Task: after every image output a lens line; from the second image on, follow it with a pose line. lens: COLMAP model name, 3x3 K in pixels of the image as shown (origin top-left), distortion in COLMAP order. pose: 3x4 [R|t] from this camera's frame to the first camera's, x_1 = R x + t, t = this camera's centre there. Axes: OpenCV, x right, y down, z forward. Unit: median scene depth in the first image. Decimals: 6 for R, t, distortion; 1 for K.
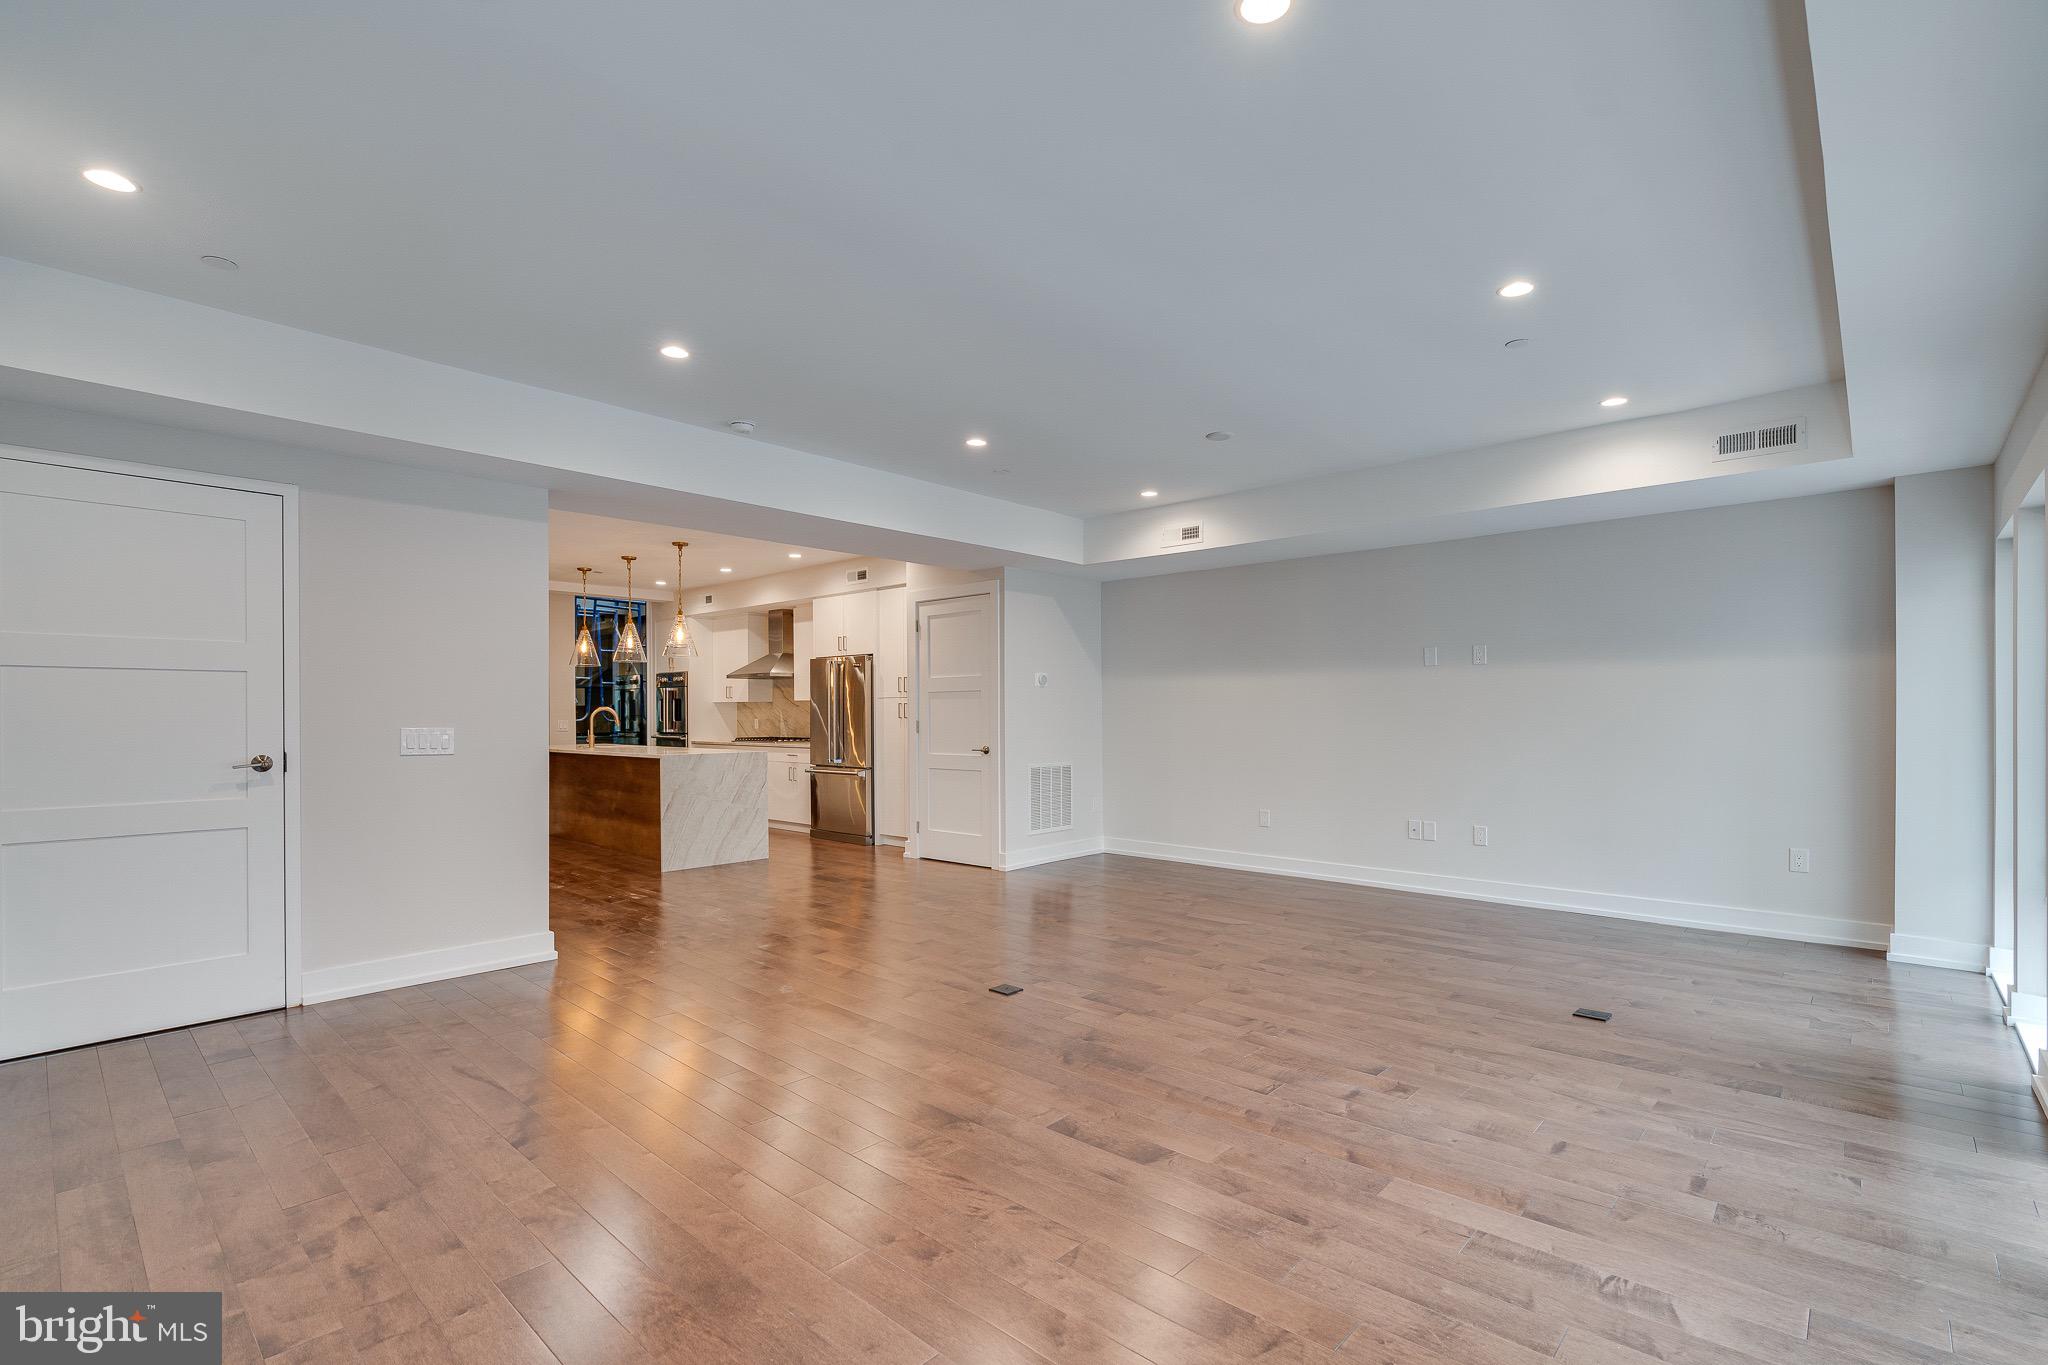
lens RADIAL K [[927.8, 0, 1024.9], [0, 927.8, 706.8], [0, 0, 1]] dist [-0.012915, 0.004550]
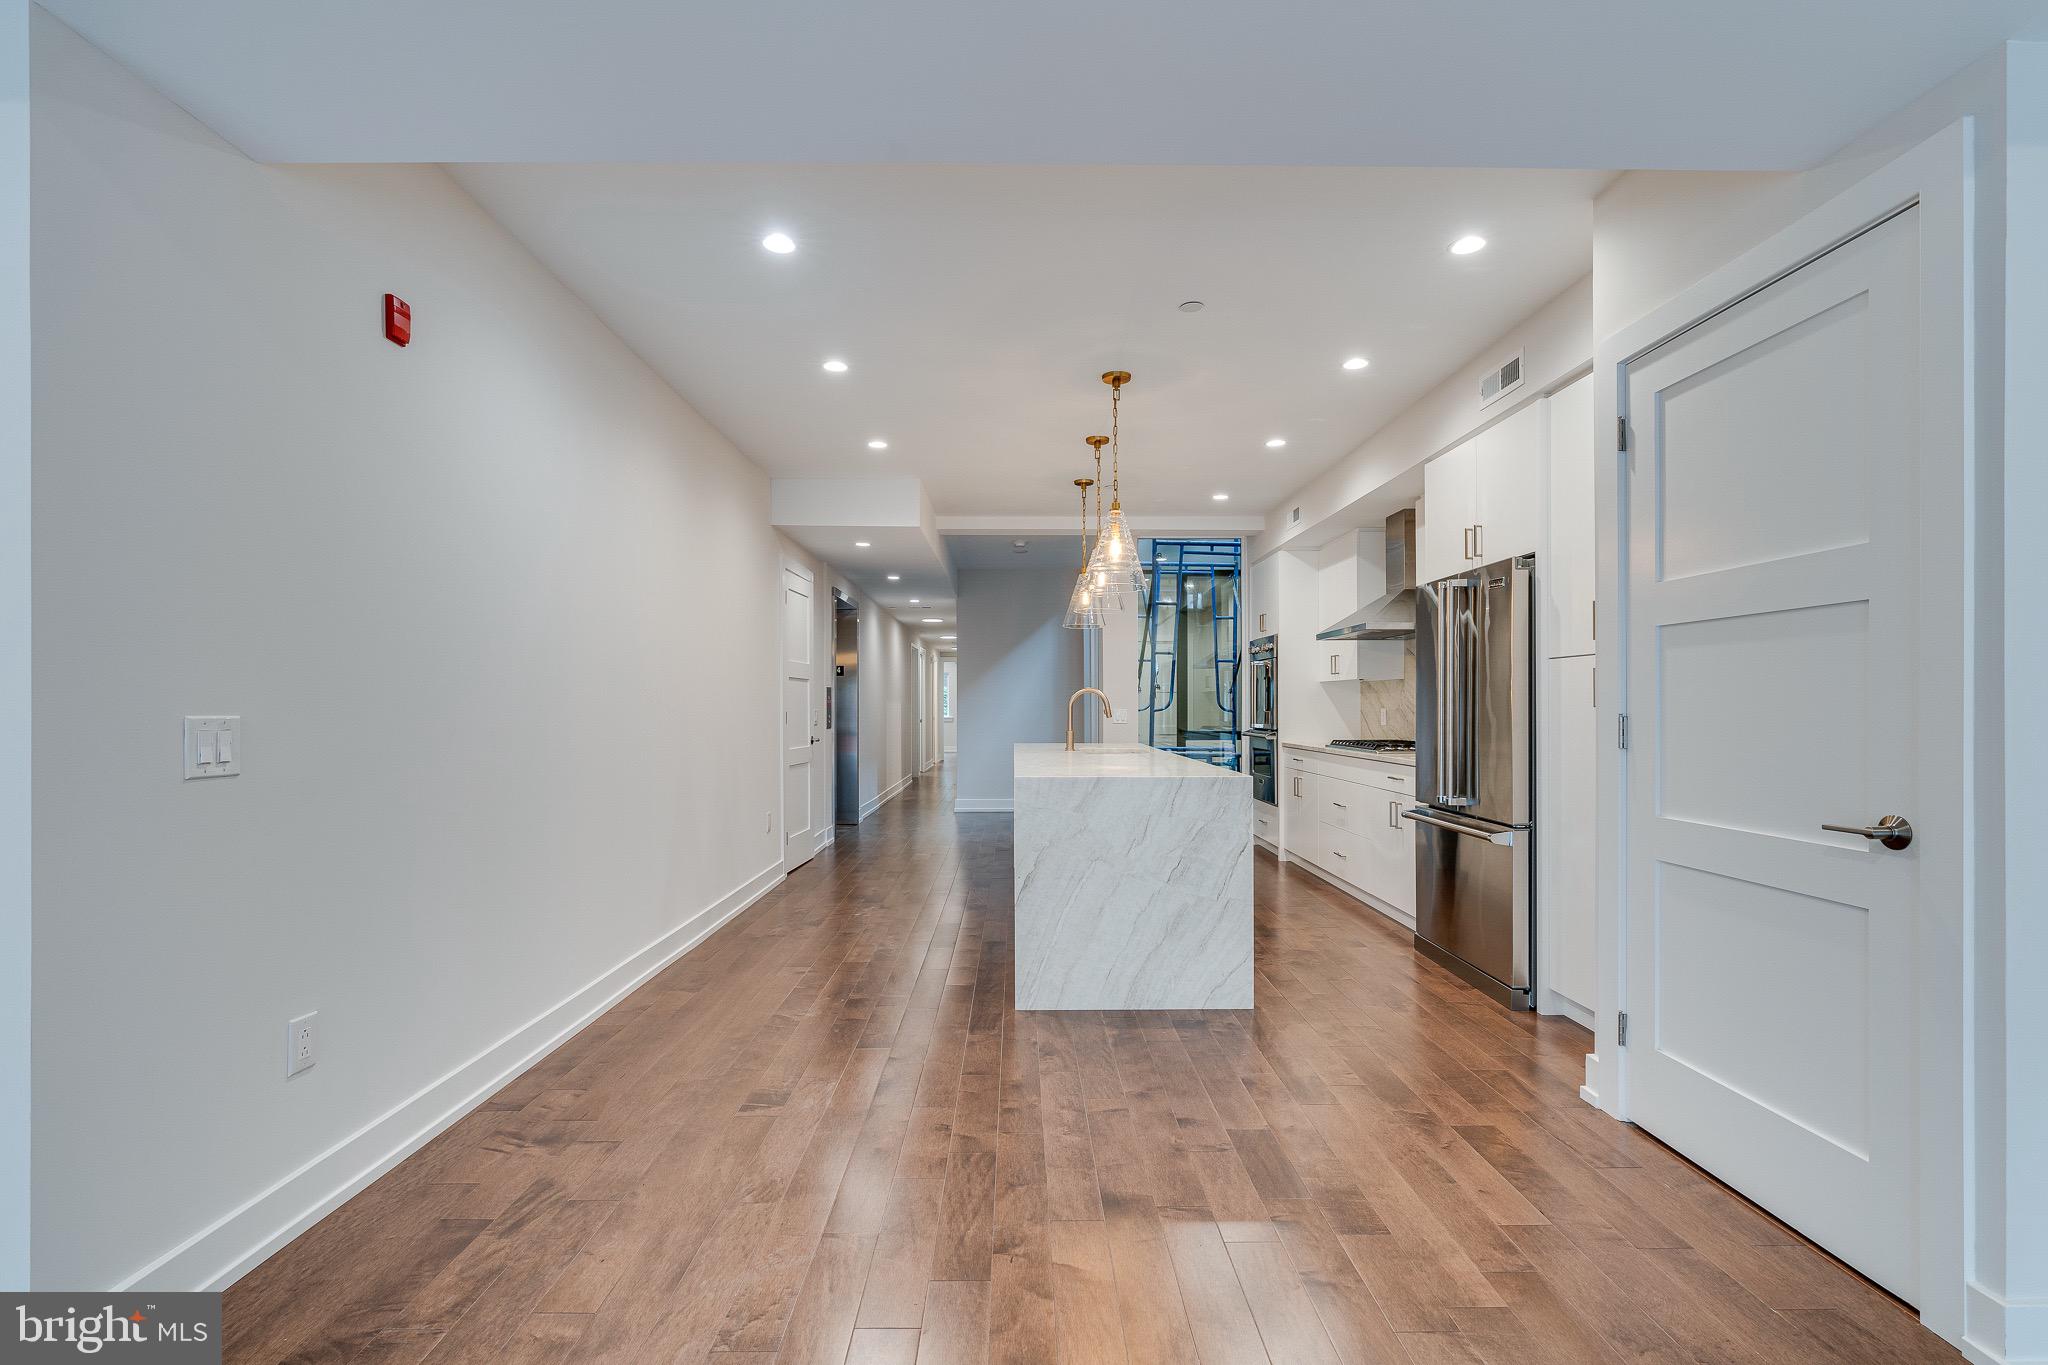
lens RADIAL K [[927.8, 0, 1024.9], [0, 927.8, 706.8], [0, 0, 1]] dist [-0.012915, 0.004550]
pose [[0.683673, 0.005019, -0.729771, -0.016043], [0.001760, 0.999962, 0.008526, 0.007572], [0.729786, -0.007114, 0.683638, 0.506074]]
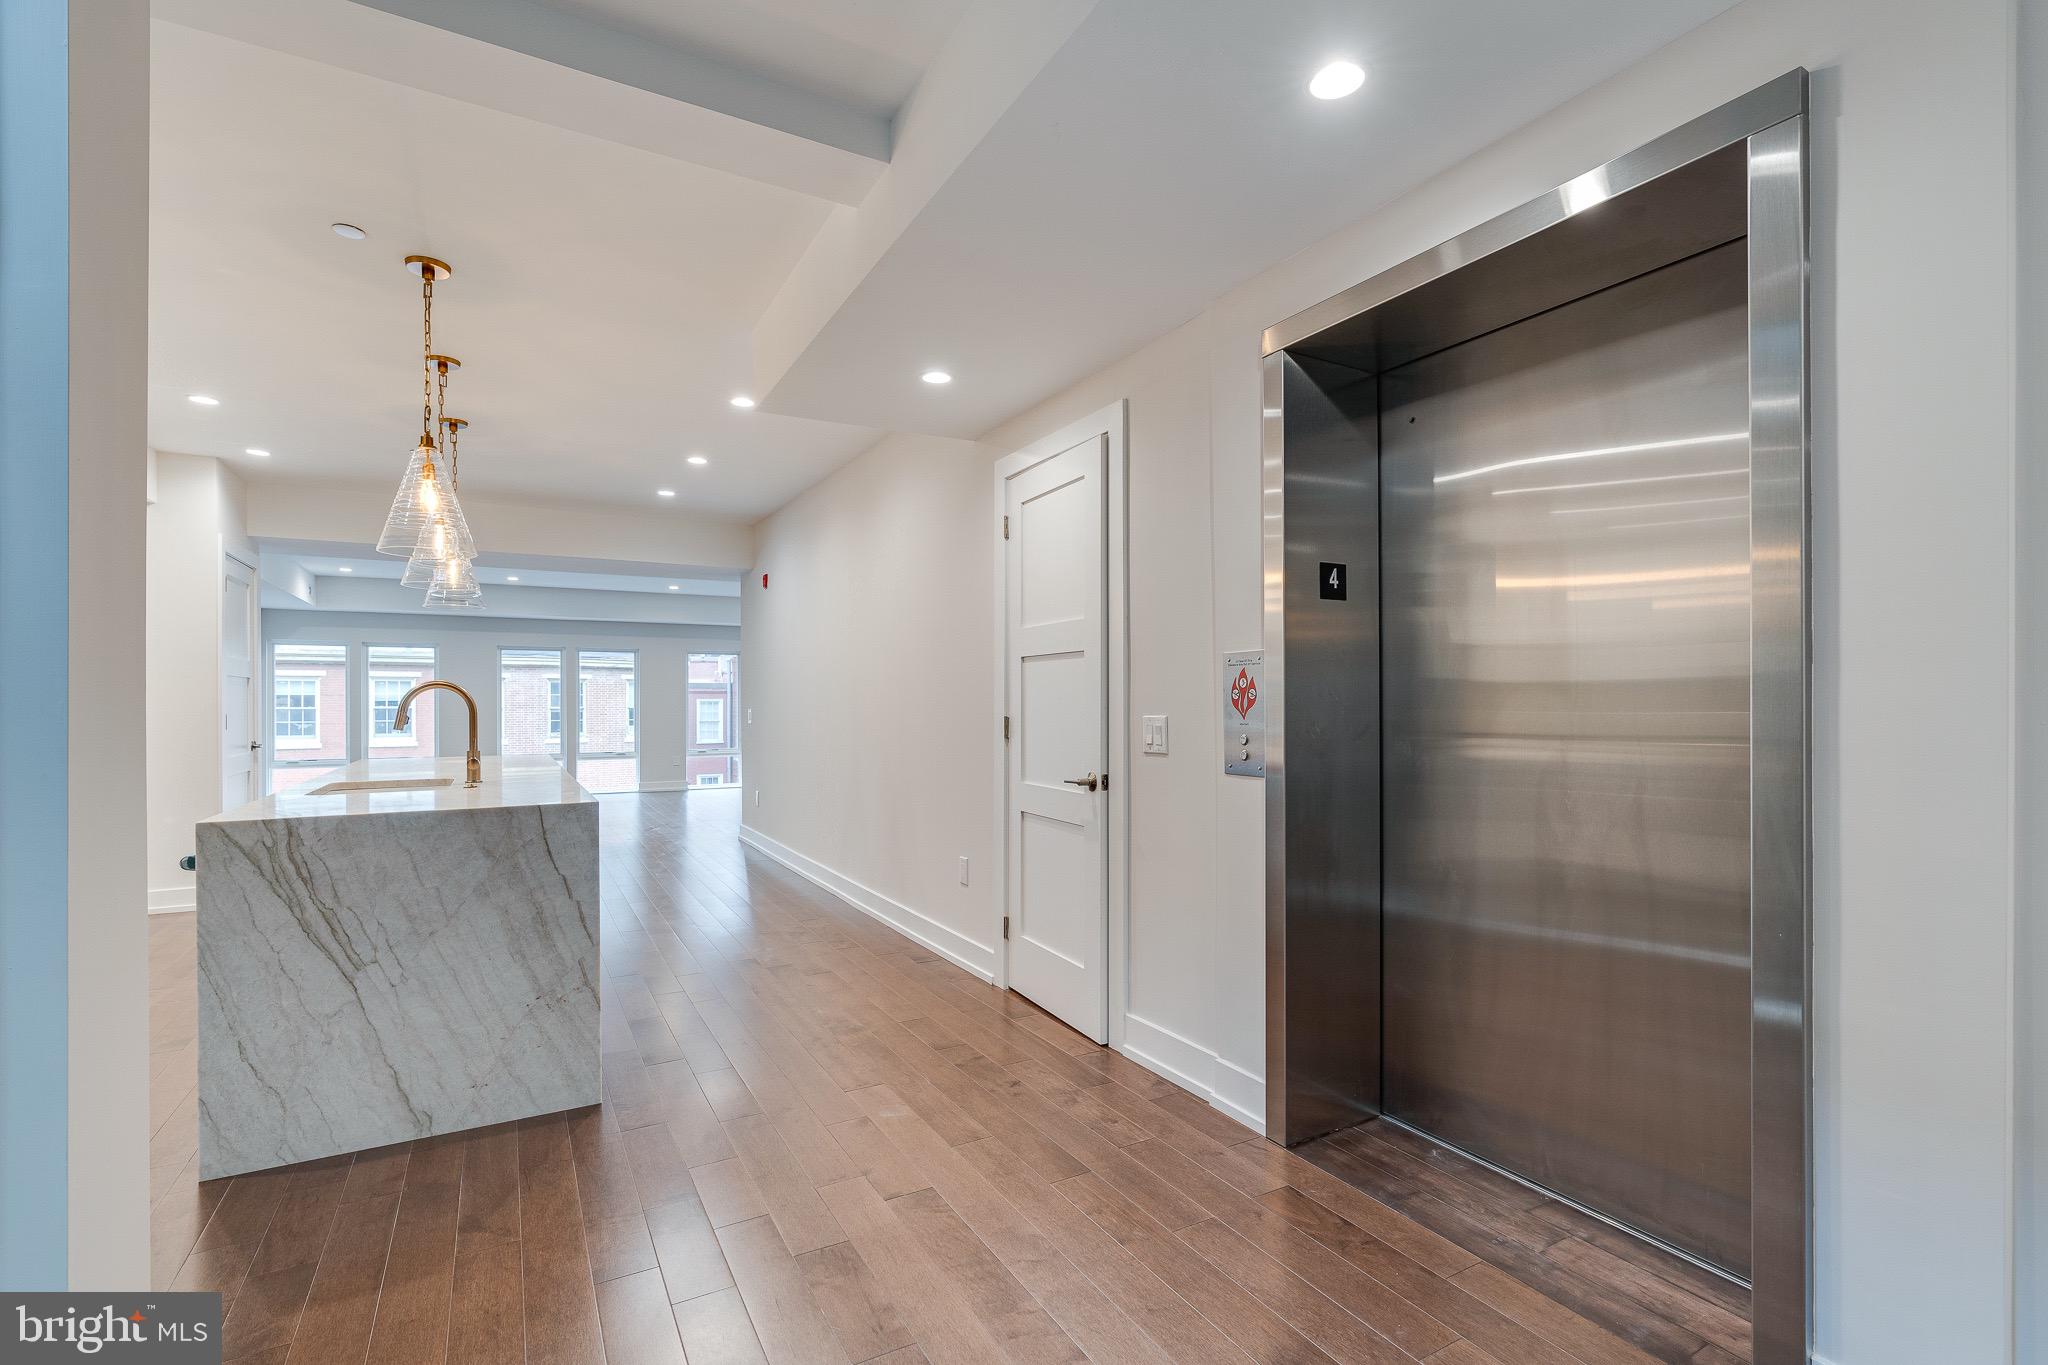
lens RADIAL K [[927.8, 0, 1024.9], [0, 927.8, 706.8], [0, 0, 1]] dist [-0.012915, 0.004550]
pose [[-0.950778, 0.006943, 0.309796, -0.775262], [0.005863, 0.999973, -0.004420, 0.013493], [-0.309819, -0.002386, -0.950793, 1.236899]]
